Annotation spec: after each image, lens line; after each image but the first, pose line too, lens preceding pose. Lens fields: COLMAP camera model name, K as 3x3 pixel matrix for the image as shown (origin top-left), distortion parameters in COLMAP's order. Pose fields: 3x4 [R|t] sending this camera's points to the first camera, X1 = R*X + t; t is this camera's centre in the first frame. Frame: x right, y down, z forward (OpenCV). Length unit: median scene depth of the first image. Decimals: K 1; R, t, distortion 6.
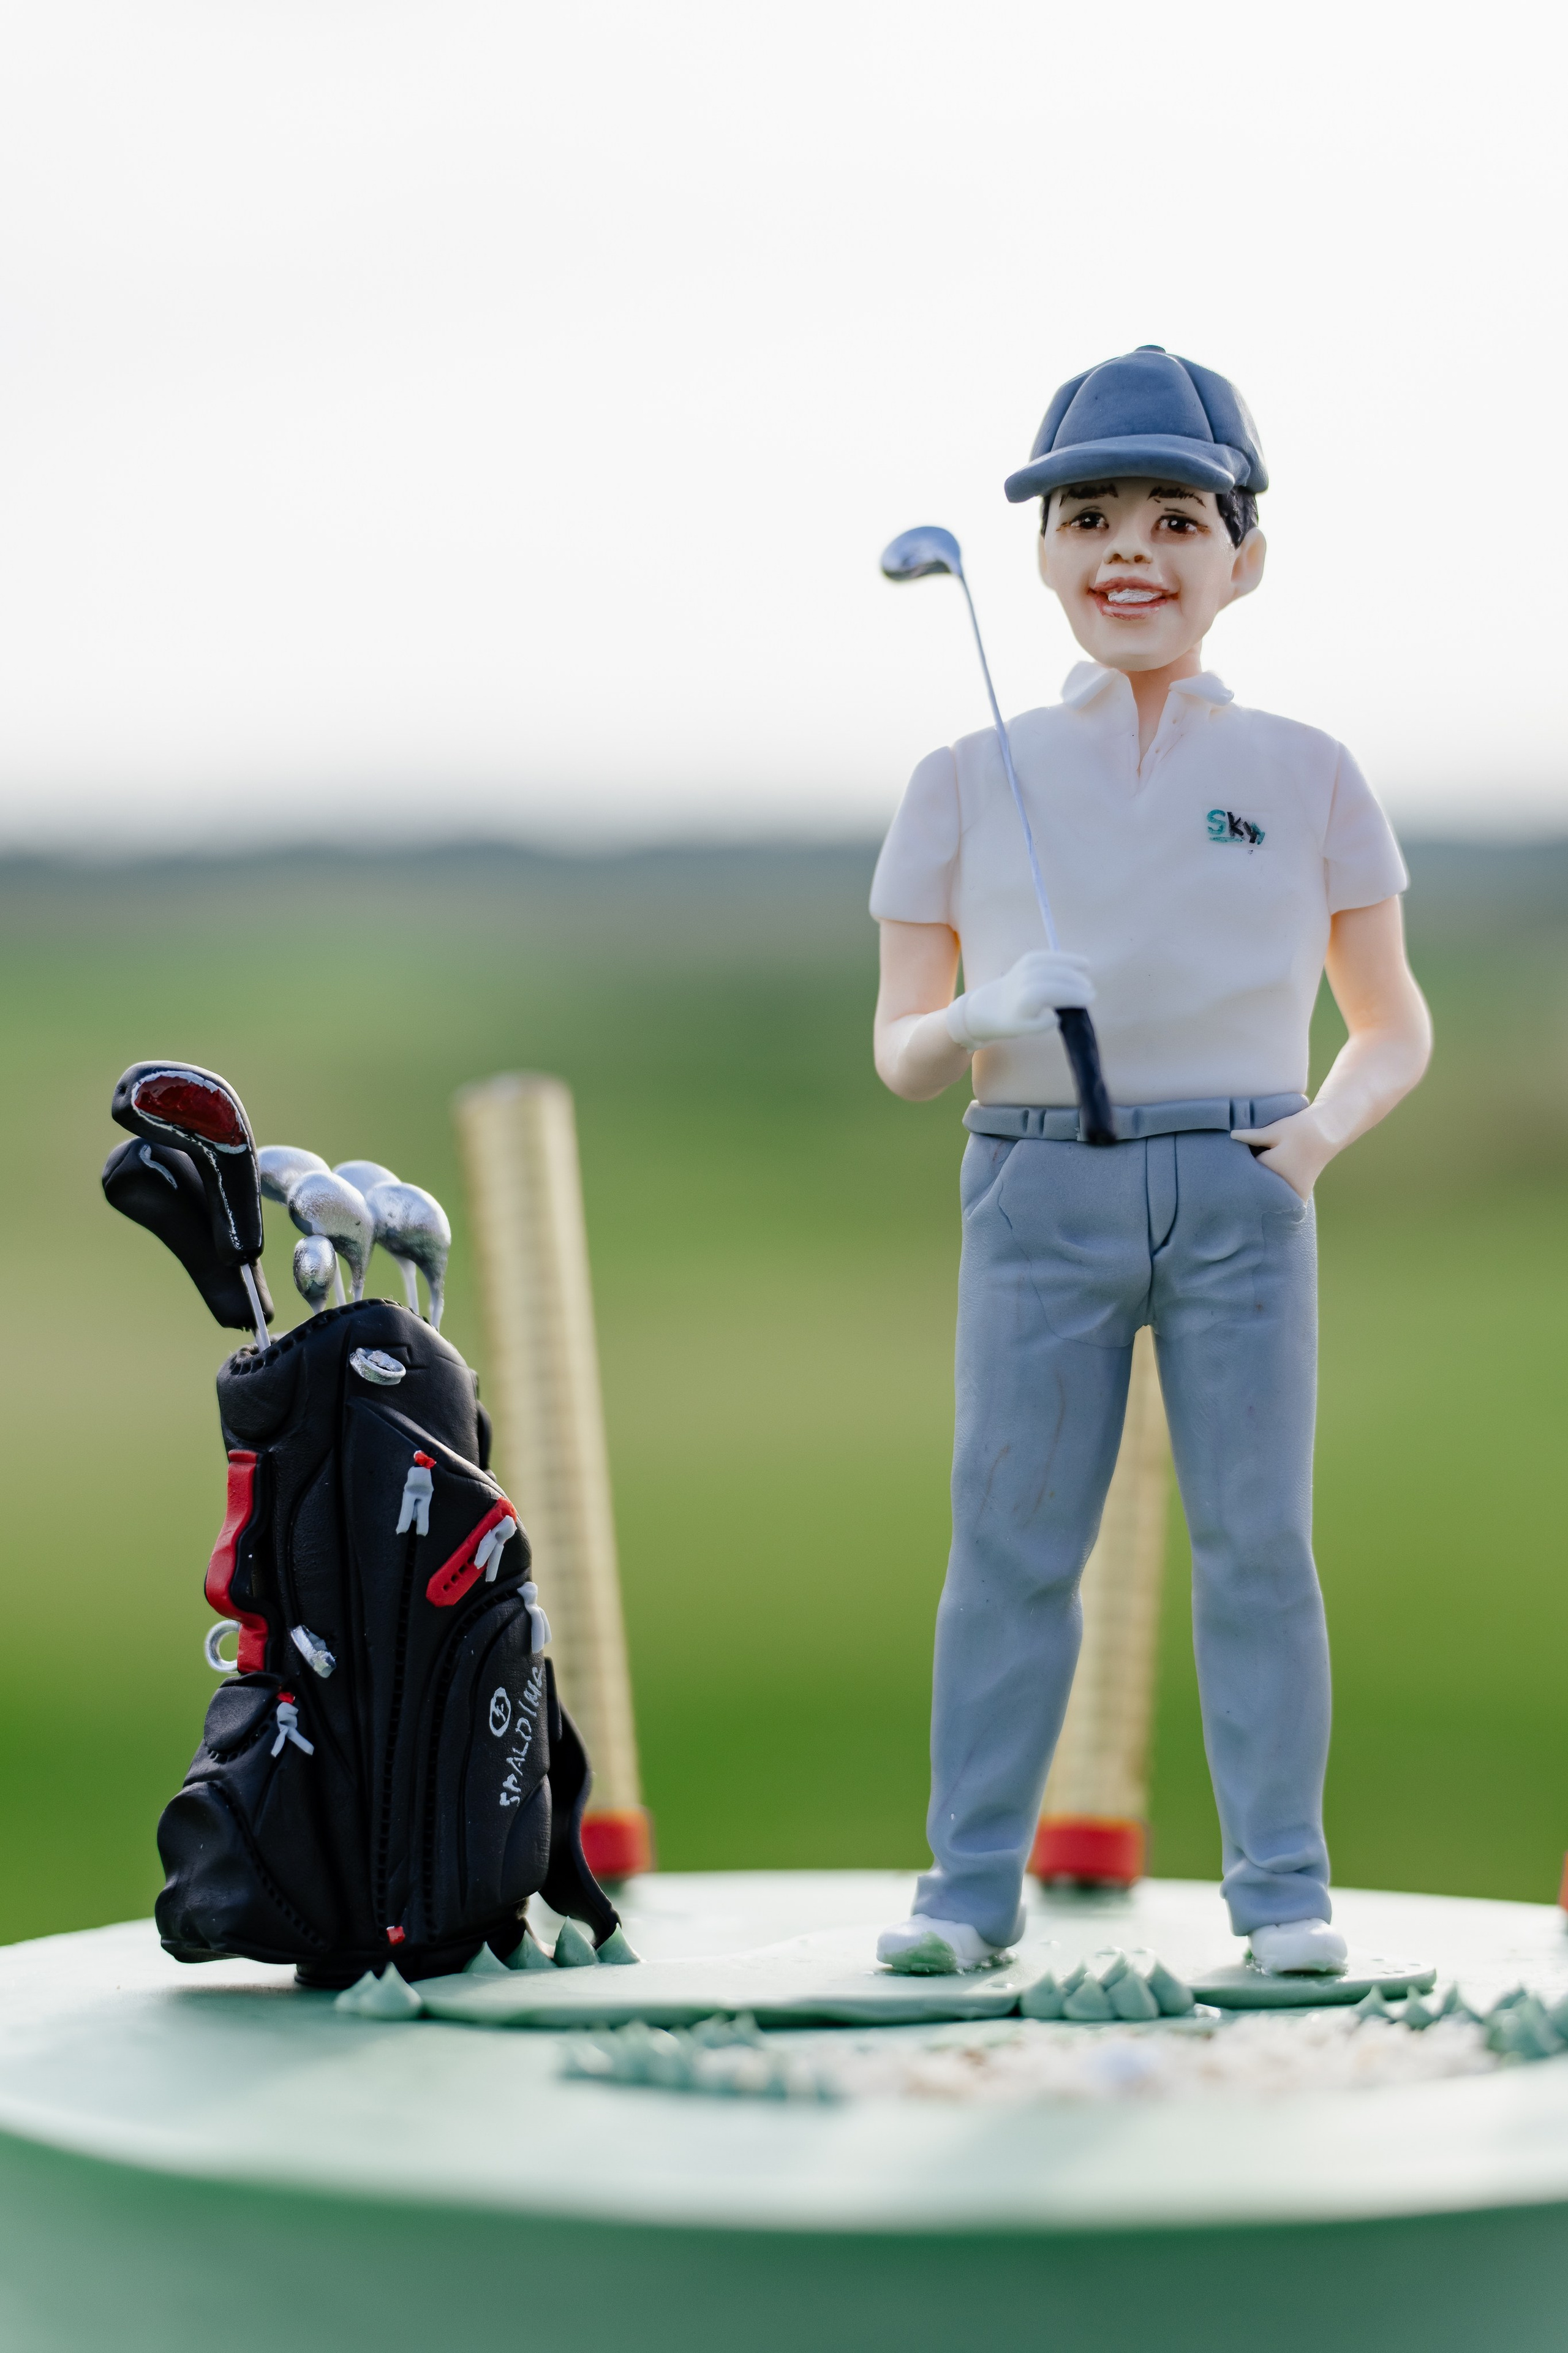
lens RADIAL K [[5455.6, 0, 779.8], [0, 5455.6, 1176.5], [0, 0, 1]] dist [0.025933, 0.000000]
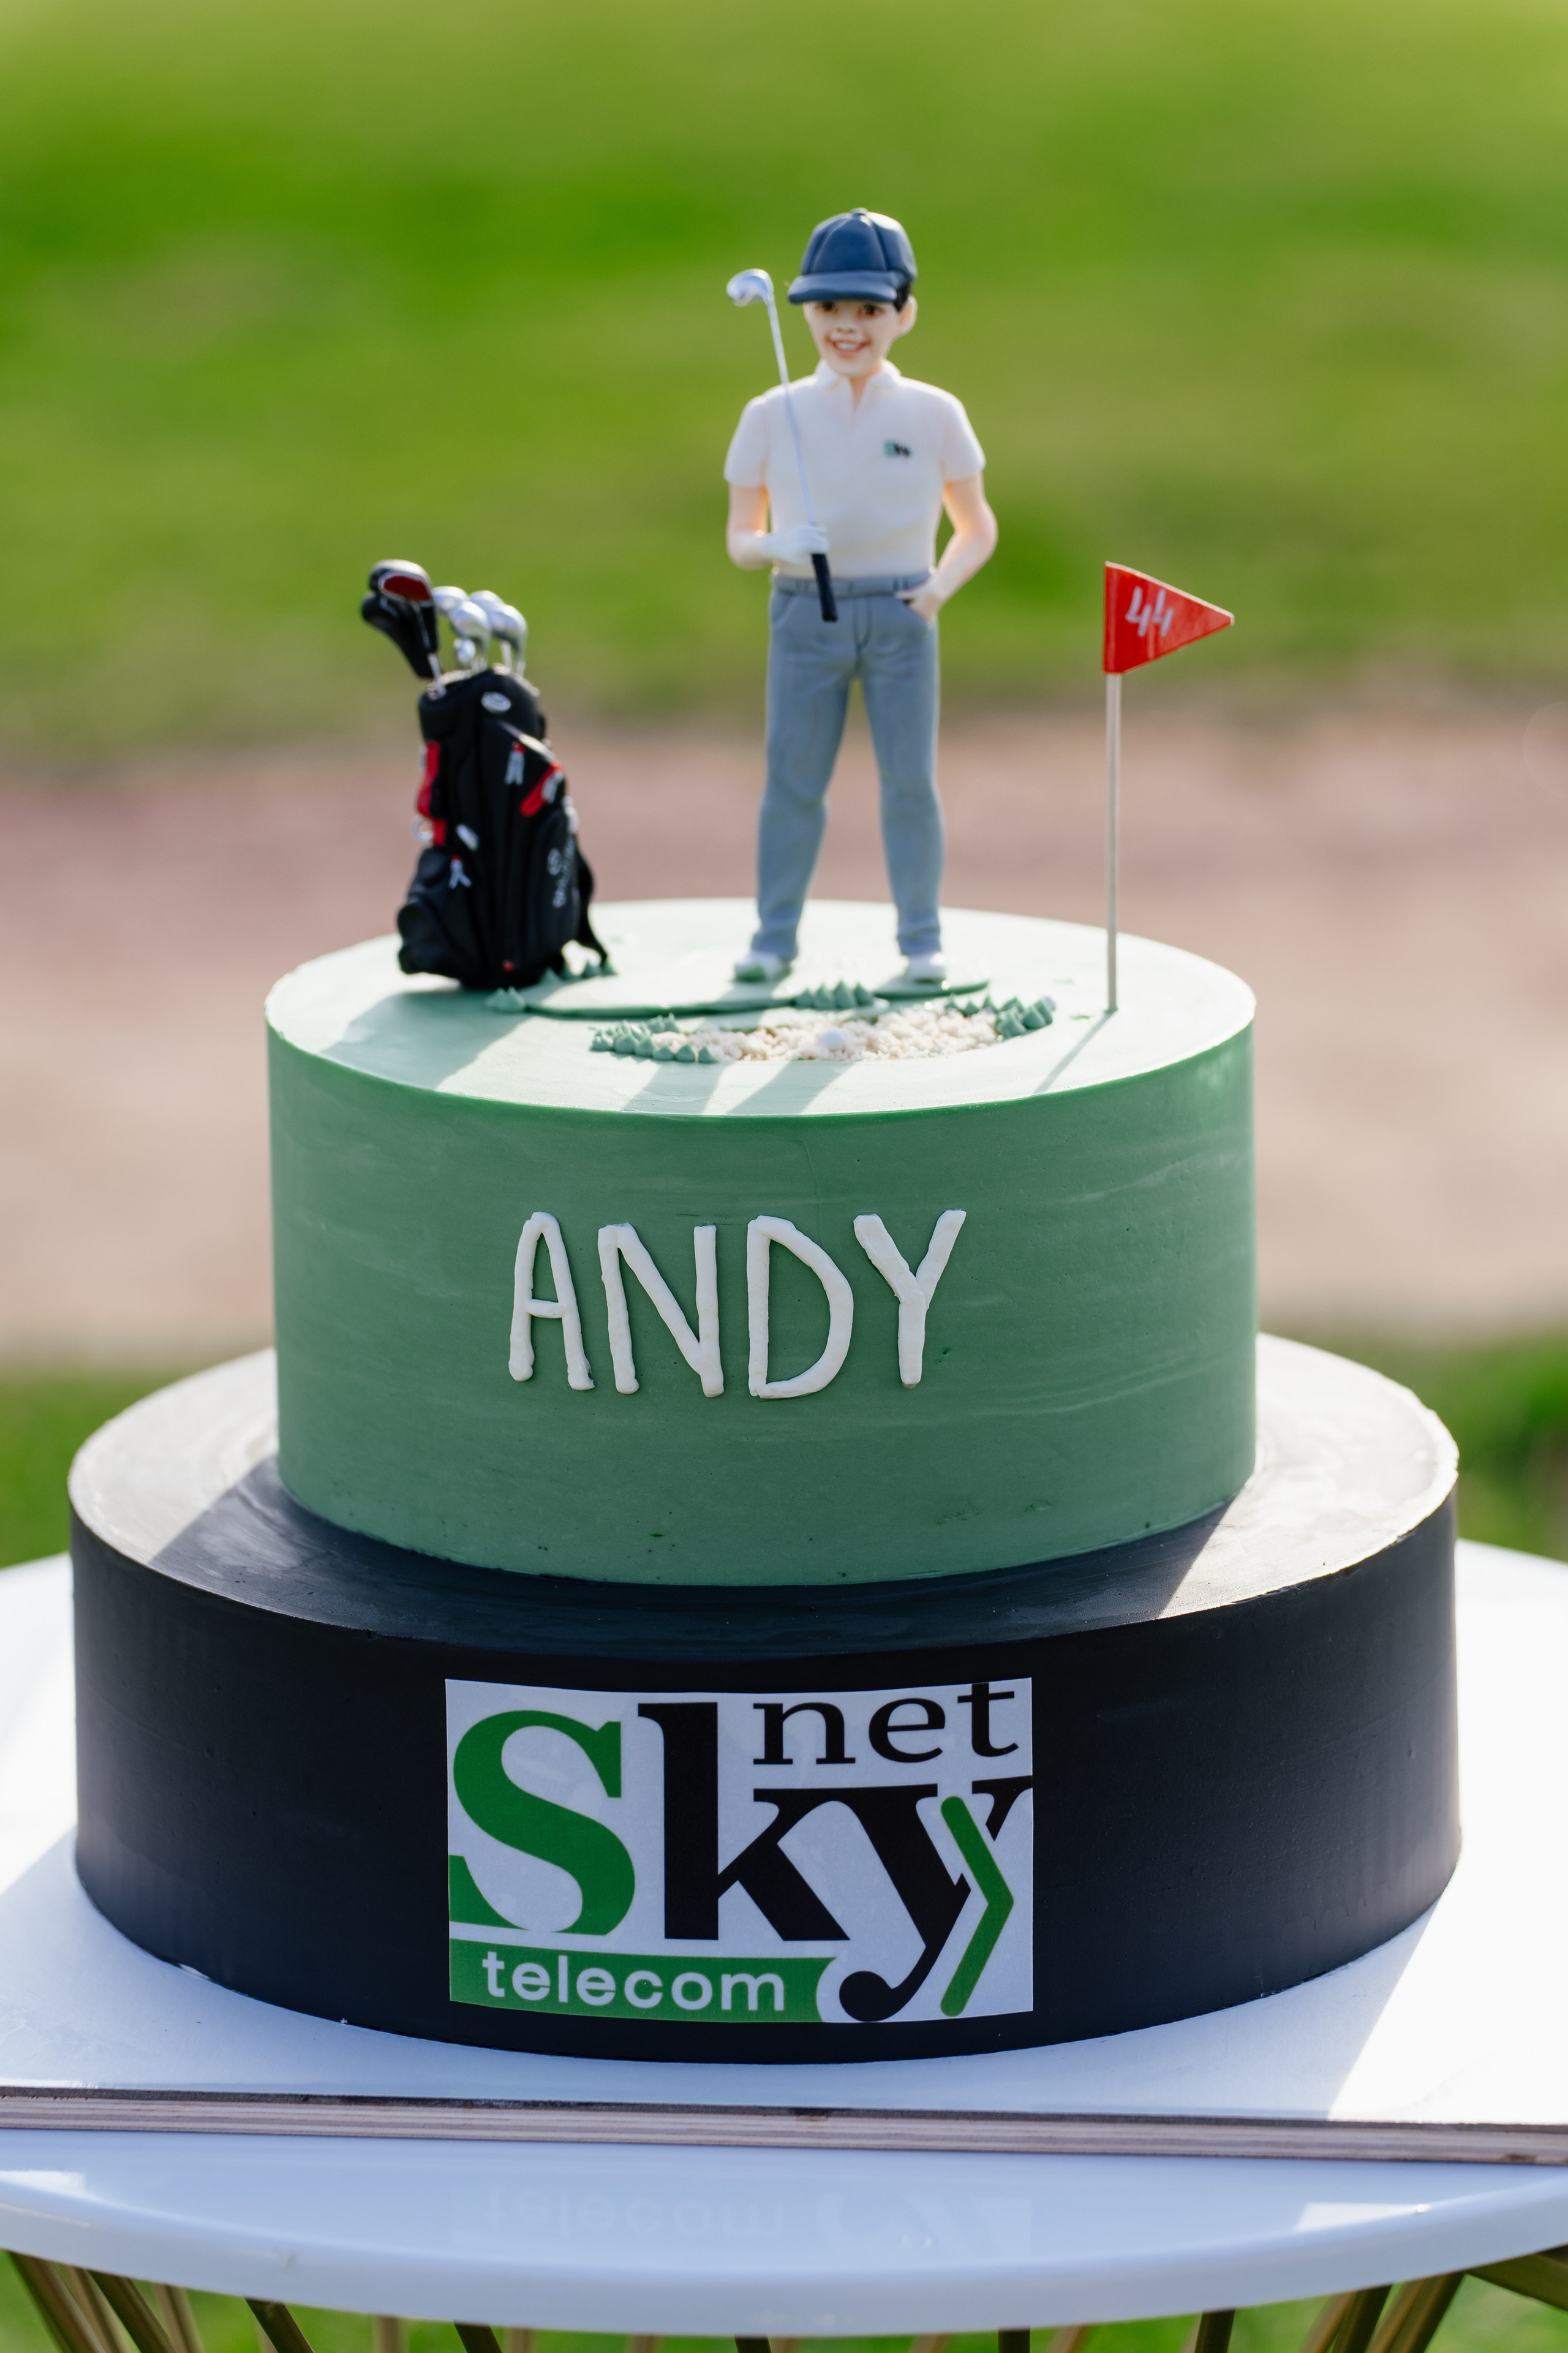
lens RADIAL K [[6634.3, 0, 784.9], [0, 6634.3, 1175.6], [0, 0, 1]] dist [0.091654, 0.000000]
pose [[0.999825, -0.007719, 0.017013, -0.006162], [0.003229, 0.968343, 0.249603, -0.435287], [-0.018401, -0.249504, 0.968199, -1.565036]]
